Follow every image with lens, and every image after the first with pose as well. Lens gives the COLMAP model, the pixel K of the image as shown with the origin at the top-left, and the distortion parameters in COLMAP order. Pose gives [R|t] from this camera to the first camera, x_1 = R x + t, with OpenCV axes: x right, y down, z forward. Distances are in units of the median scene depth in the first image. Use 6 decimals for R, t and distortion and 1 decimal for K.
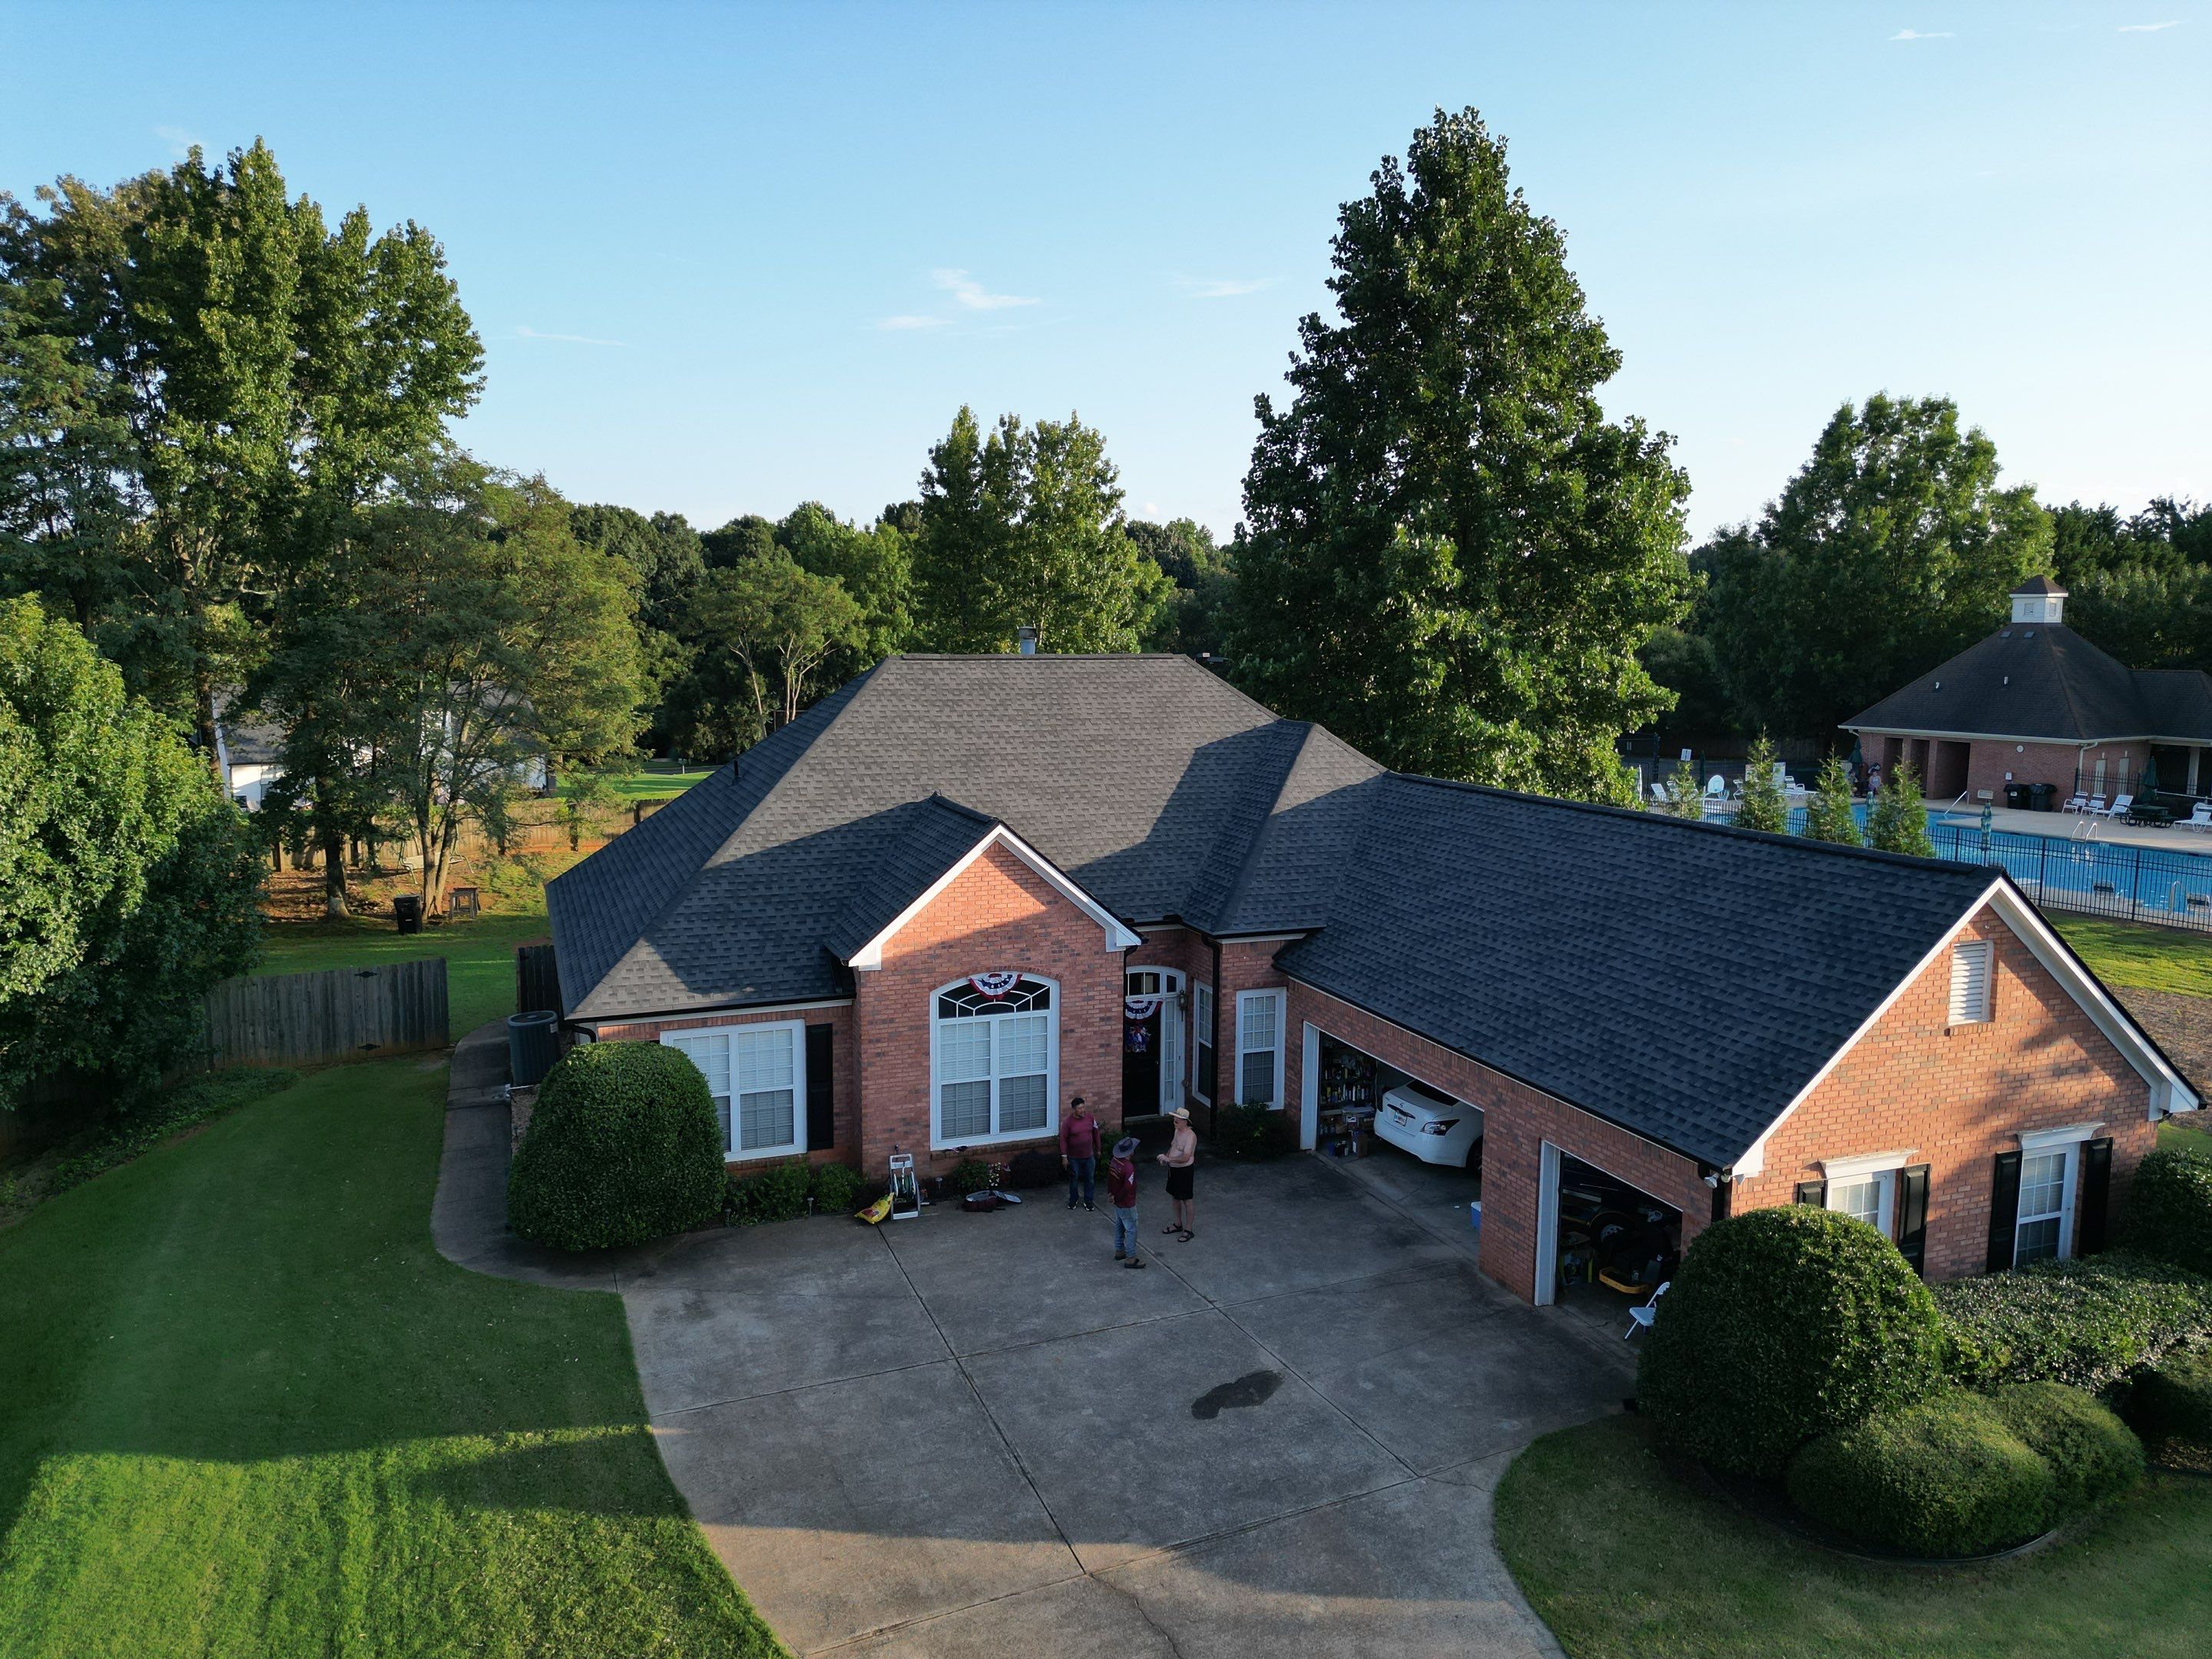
lens RADIAL K [[1590.7, 0, 1126.5], [0, 1590.7, 852.5], [0, 0, 1]] dist [0.074810, -0.076390]
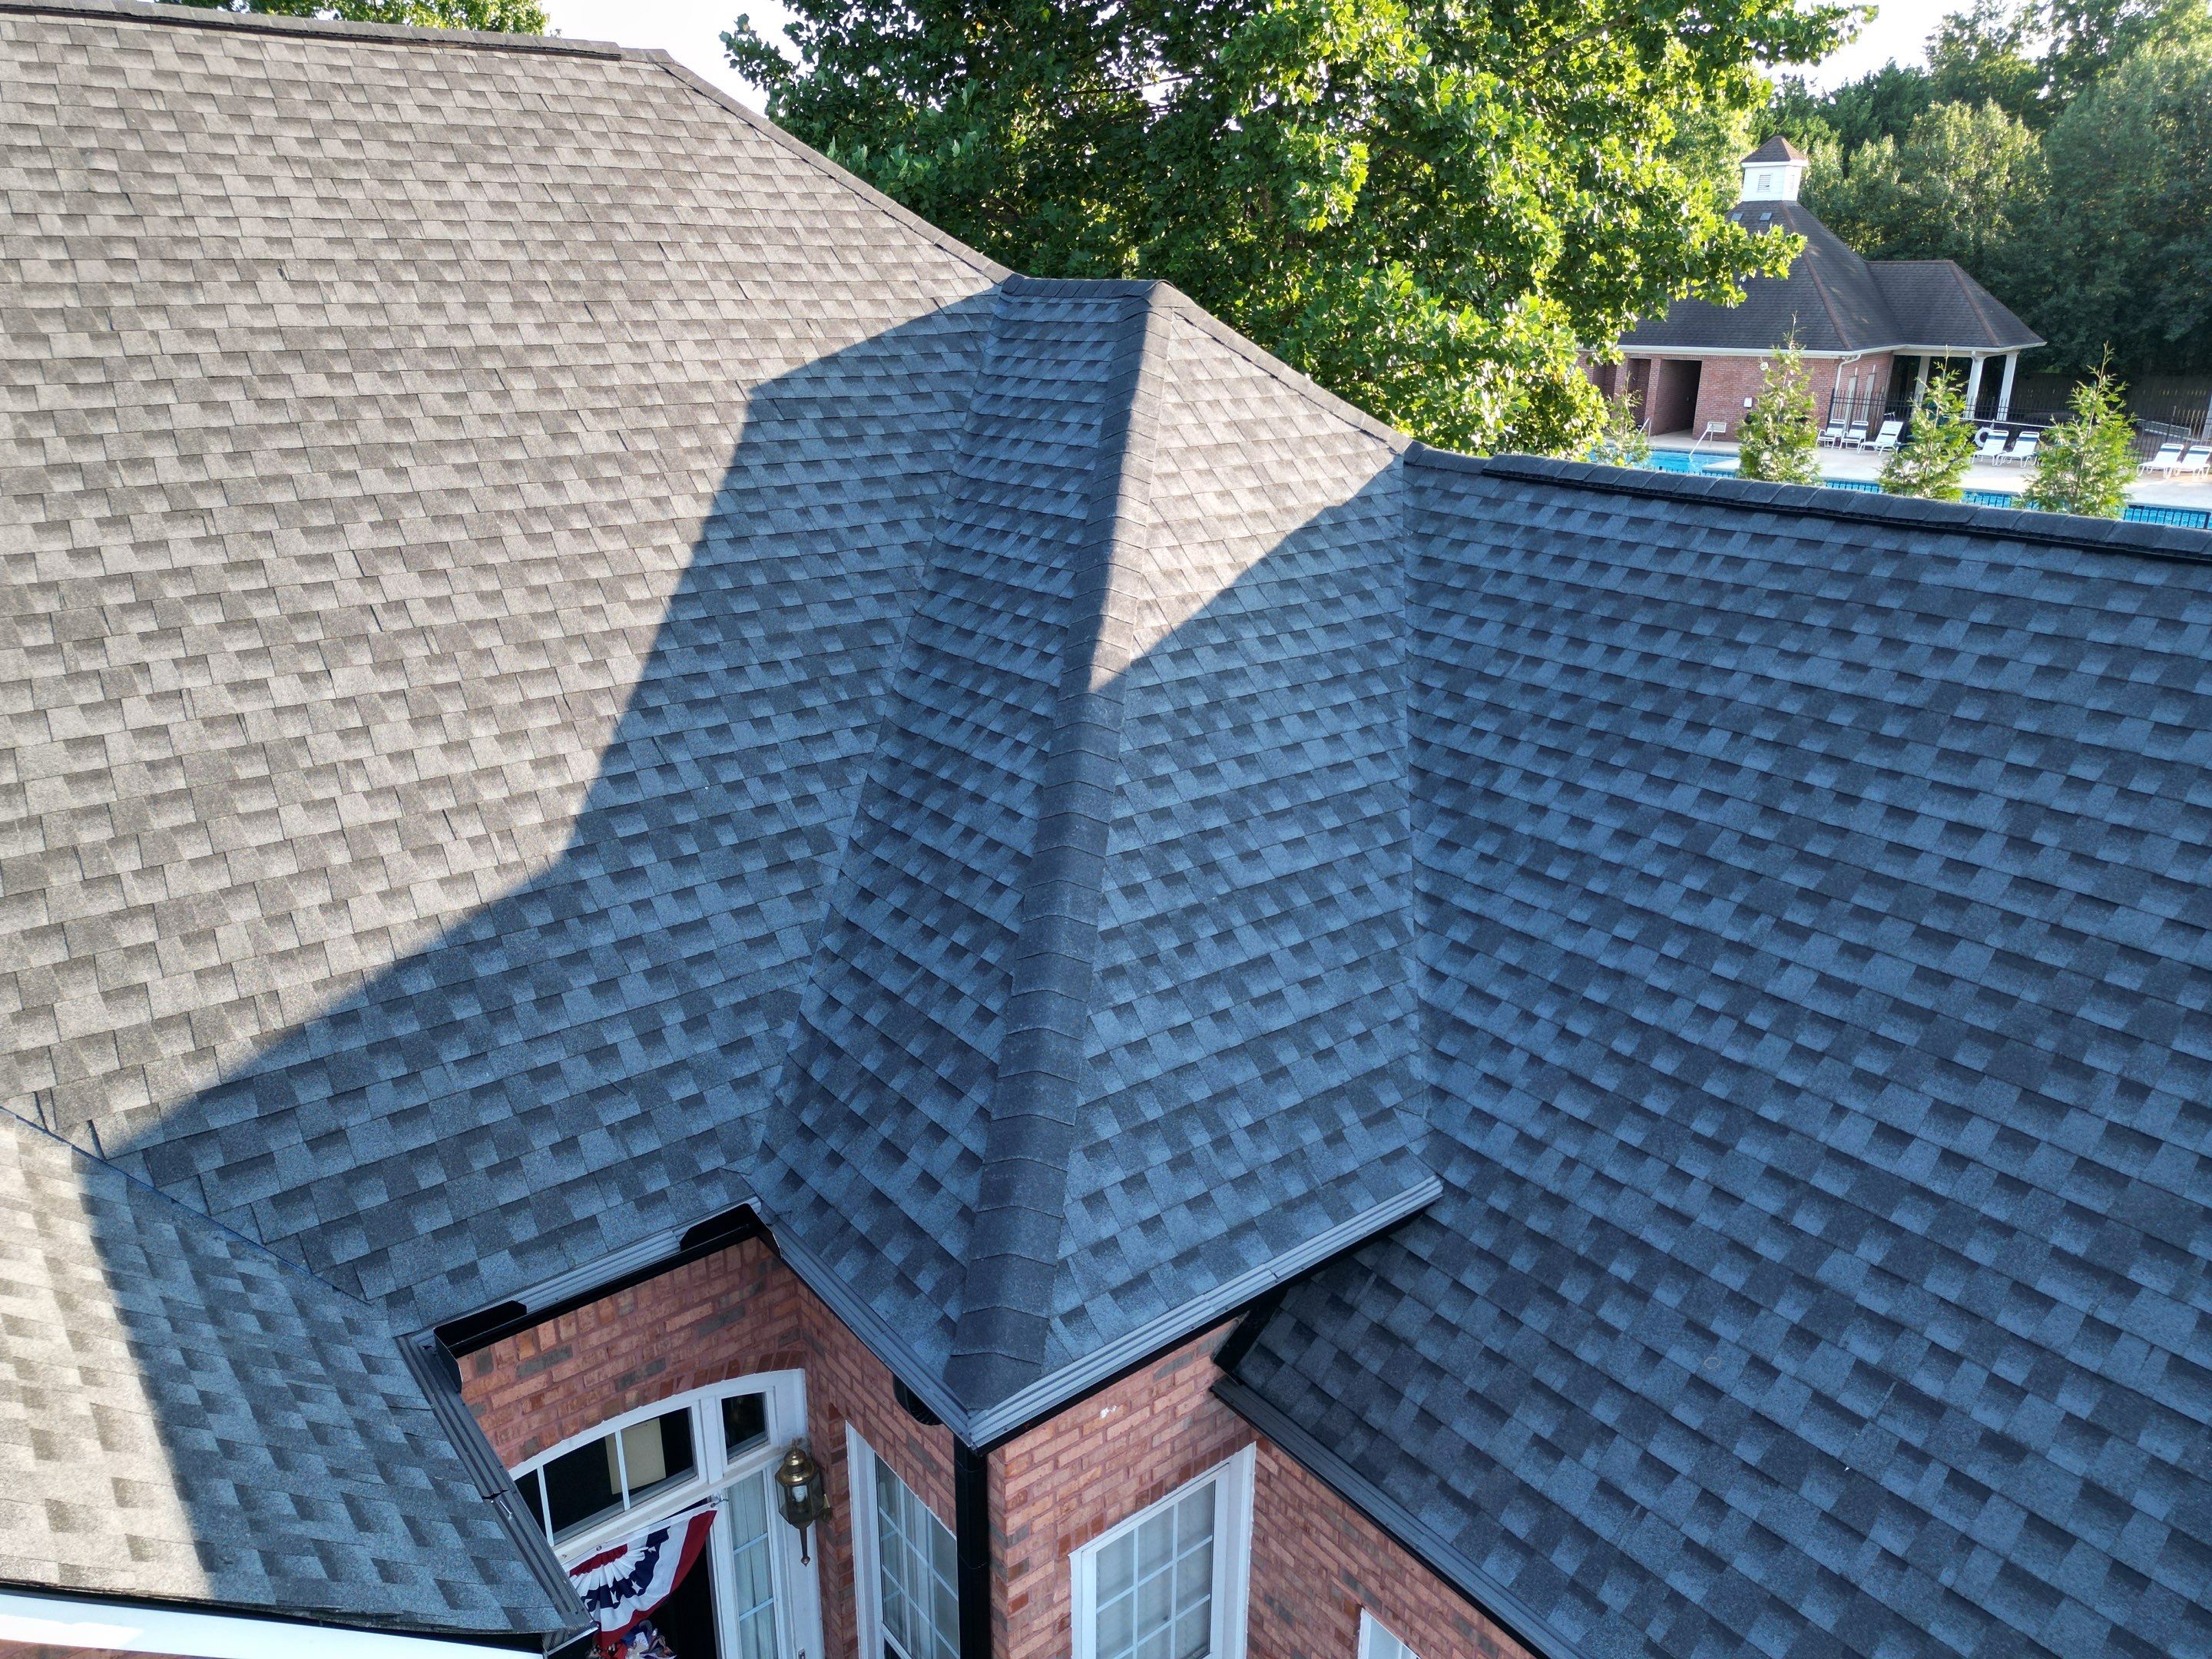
lens RADIAL K [[1590.7, 0, 1127.0], [0, 1590.7, 841.1], [0, 0, 1]] dist [0.074810, -0.076390]
pose [[0.957315, -0.102030, 0.270439, 0.025206], [0.043890, 0.976090, 0.212891, -0.046071], [-0.285694, -0.191935, 0.938904, 0.733618]]
